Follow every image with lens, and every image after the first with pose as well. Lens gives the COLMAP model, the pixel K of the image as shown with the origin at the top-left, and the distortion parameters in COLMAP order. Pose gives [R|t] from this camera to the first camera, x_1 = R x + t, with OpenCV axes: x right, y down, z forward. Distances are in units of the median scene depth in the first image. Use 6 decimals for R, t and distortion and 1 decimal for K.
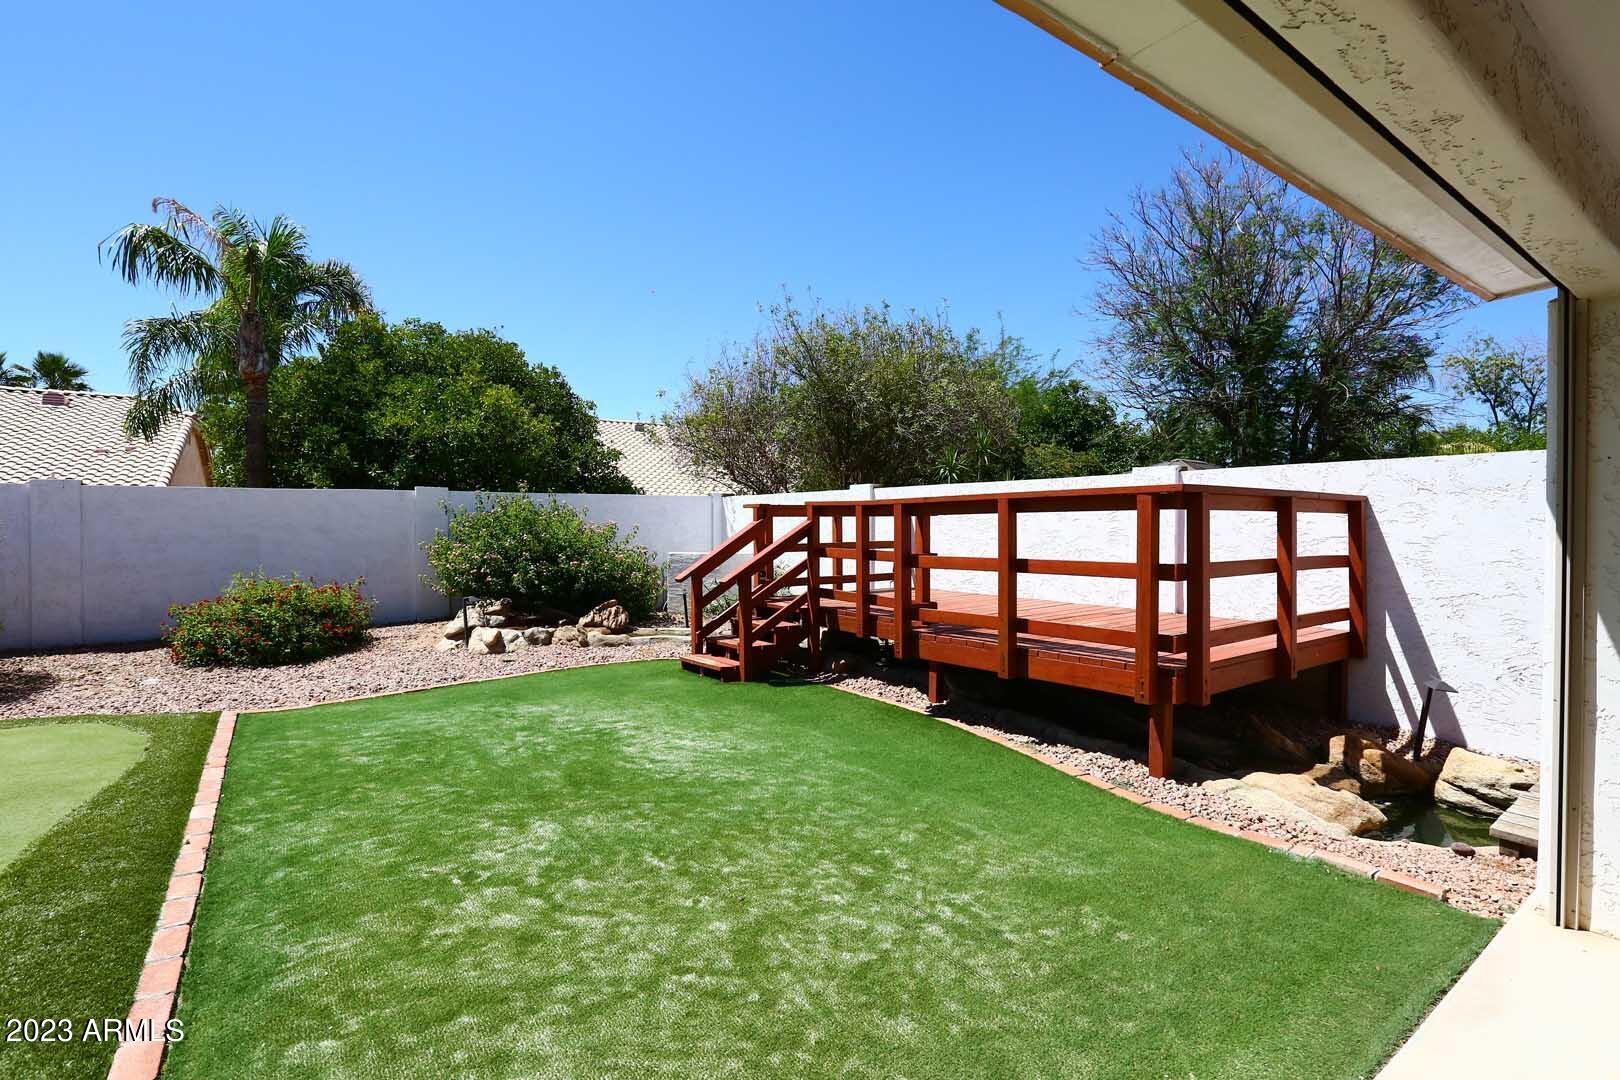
lens RADIAL K [[770.0, 0, 793.6], [0, 770.0, 528.8], [0, 0, 1]] dist [-0.024904, 0.000959]
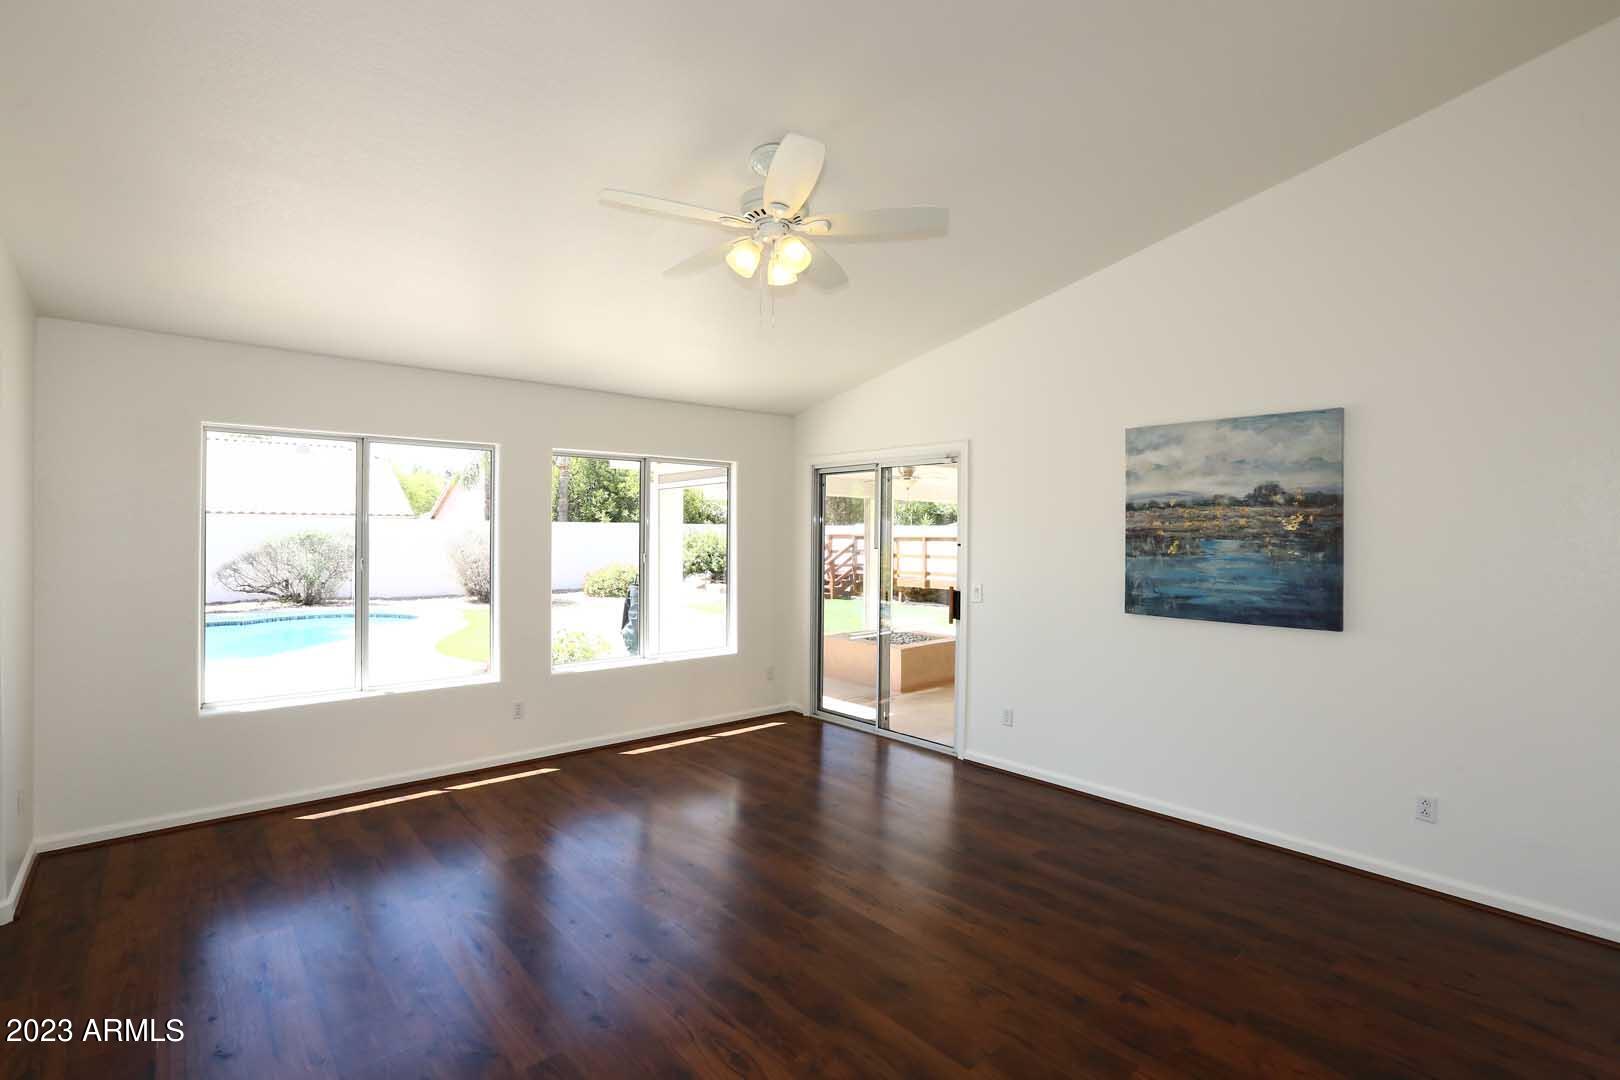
lens RADIAL K [[749.5, 0, 806.3], [0, 749.5, 535.2], [0, 0, 1]] dist [-0.045671, 0.016812]
pose [[0.993261, 0.012968, 0.115170, -0.388165], [-0.012051, 0.999890, -0.008653, -0.006801], [-0.115270, 0.007206, 0.993308, -1.384391]]
